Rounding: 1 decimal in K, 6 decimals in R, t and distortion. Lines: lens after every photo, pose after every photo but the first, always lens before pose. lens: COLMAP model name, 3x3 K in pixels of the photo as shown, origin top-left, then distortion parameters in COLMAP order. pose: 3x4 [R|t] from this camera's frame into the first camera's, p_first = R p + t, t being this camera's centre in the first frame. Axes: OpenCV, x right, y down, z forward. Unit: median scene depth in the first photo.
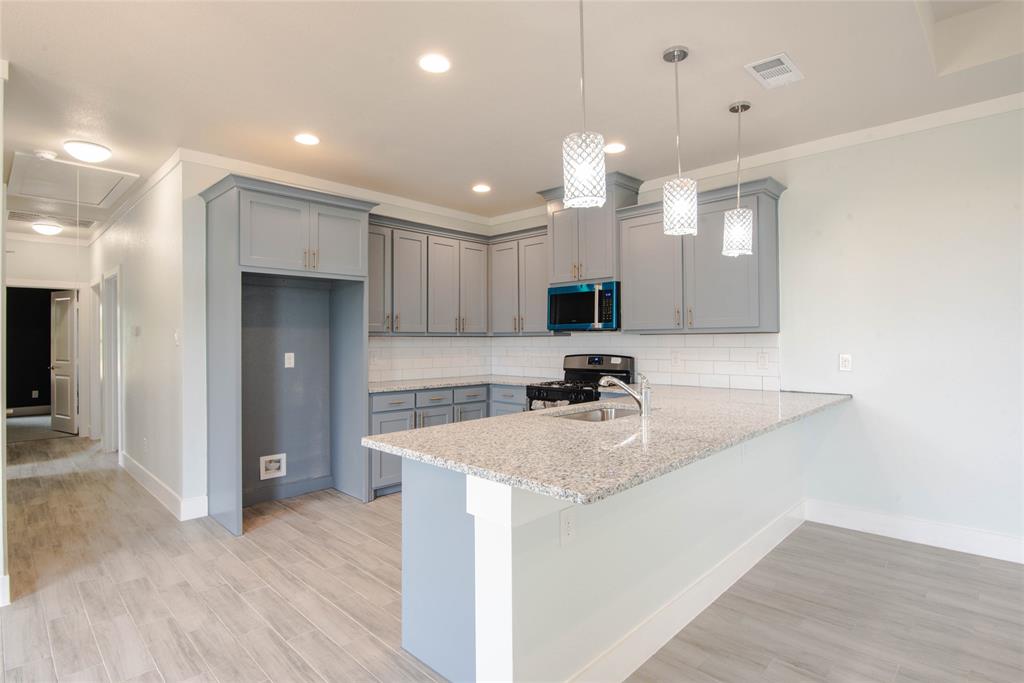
lens RADIAL K [[523.5, 0, 511.9], [0, 523.5, 339.2], [0, 0, 1]] dist [-0.017997, 0.001345]
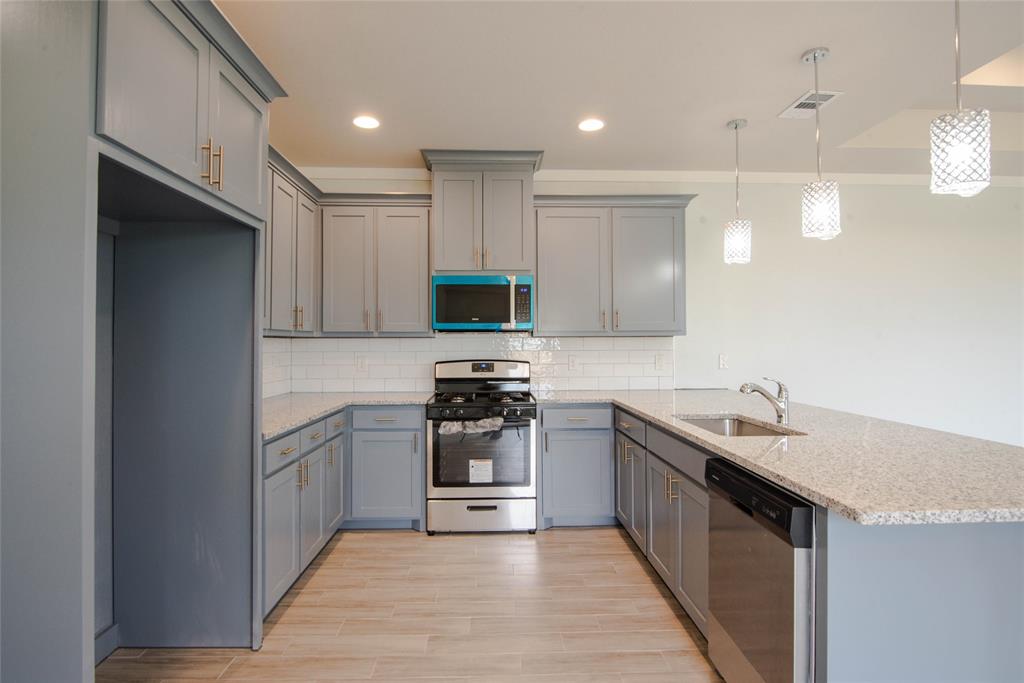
lens RADIAL K [[523.5, 0, 508.5], [0, 523.5, 341.0], [0, 0, 1]] dist [-0.017997, 0.001345]
pose [[0.690751, 0.005294, 0.723073, -0.498559], [-0.001722, 0.999982, -0.005676, 0.003865], [-0.723090, 0.002676, 0.690748, 0.461587]]
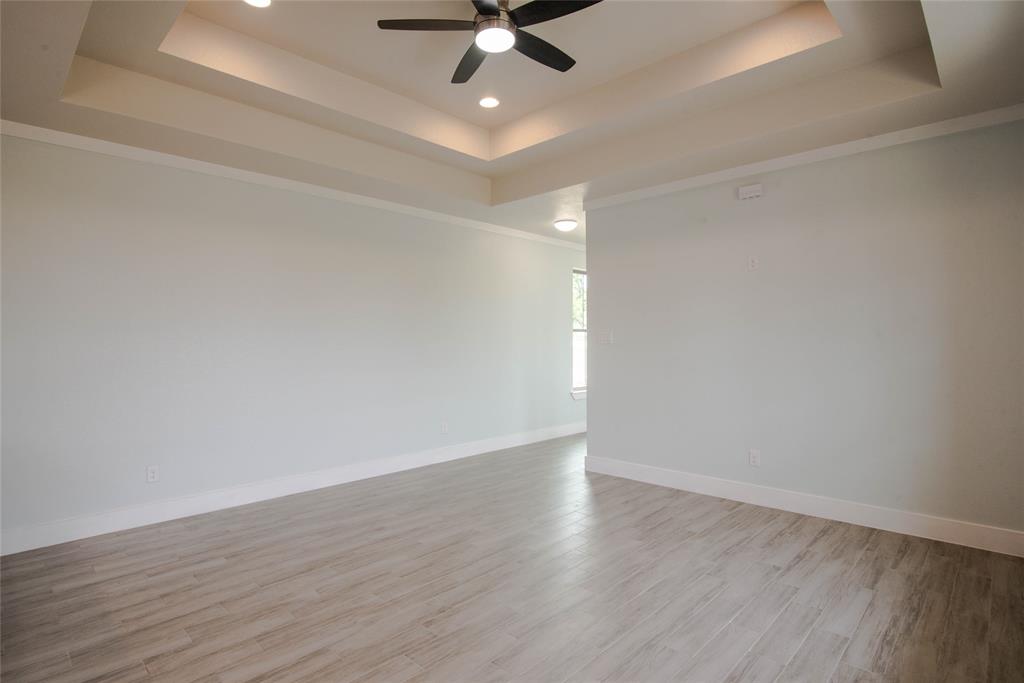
lens RADIAL K [[523.5, 0, 510.5], [0, 523.5, 343.2], [0, 0, 1]] dist [-0.017997, 0.001345]
pose [[-0.005232, 0.002578, 0.999983, -0.160000], [0.005832, 0.999980, -0.002548, 0.000952], [-0.999969, 0.005819, -0.005246, 0.044286]]
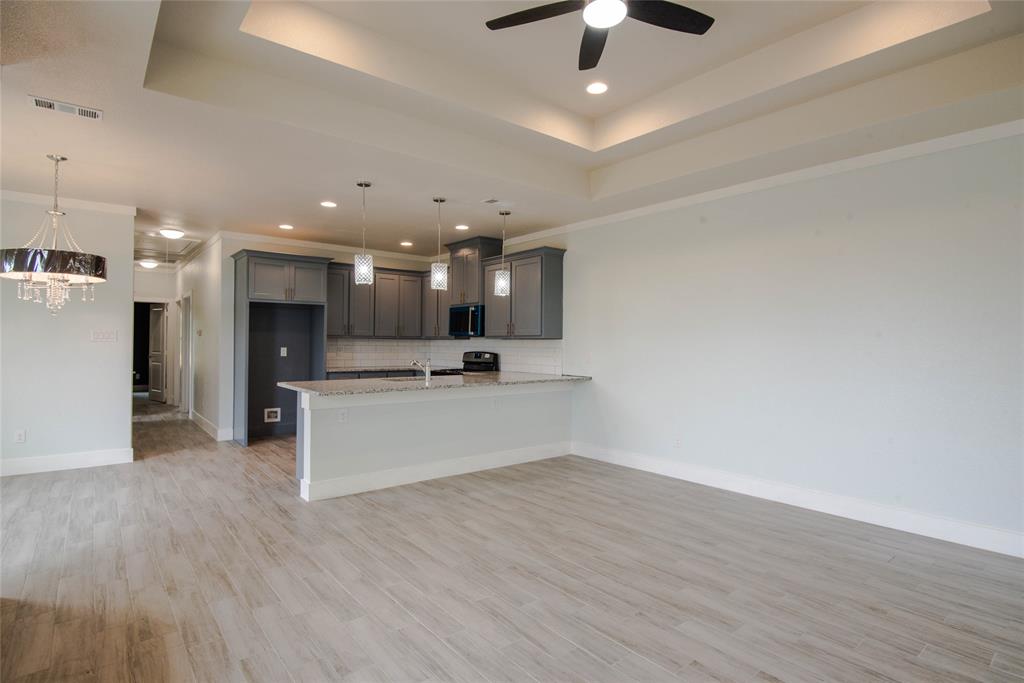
lens RADIAL K [[523.5, 0, 512.7], [0, 523.5, 340.5], [0, 0, 1]] dist [-0.017997, 0.001345]
pose [[0.993555, 0.013767, -0.112511, 0.512401], [-0.014036, 0.999900, -0.001595, -0.003809], [0.112478, 0.003164, 0.993649, -0.599630]]
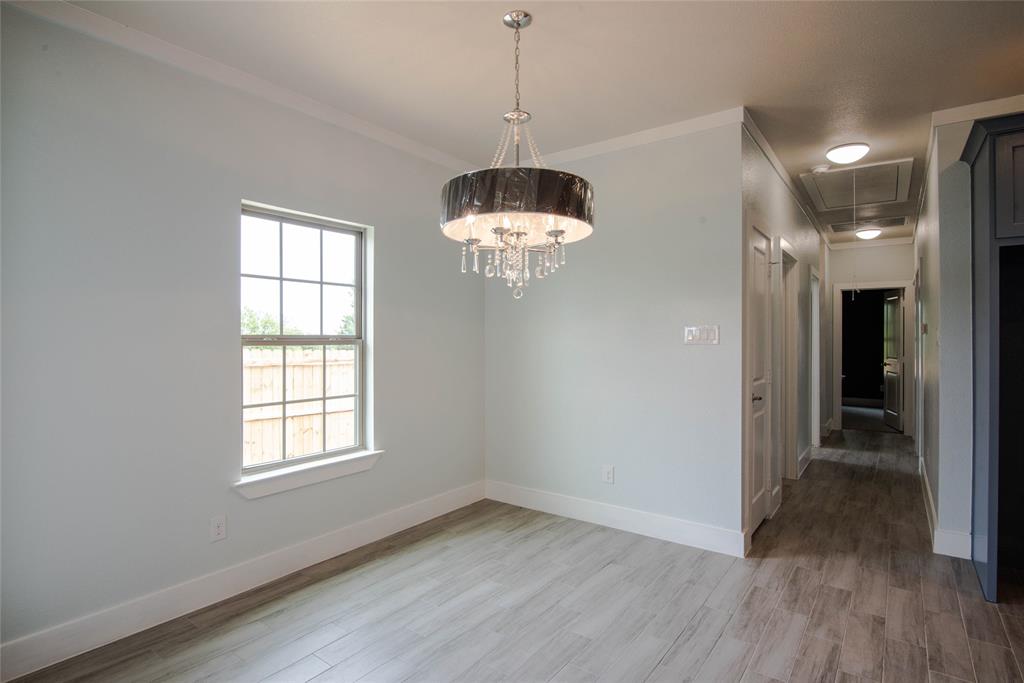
lens RADIAL K [[523.5, 0, 507.6], [0, 523.5, 337.2], [0, 0, 1]] dist [-0.017997, 0.001345]
pose [[0.135327, 0.003701, -0.990794, 0.093993], [-0.002955, 0.999990, 0.003332, -0.001913], [0.990797, 0.002477, 0.135336, 0.178498]]
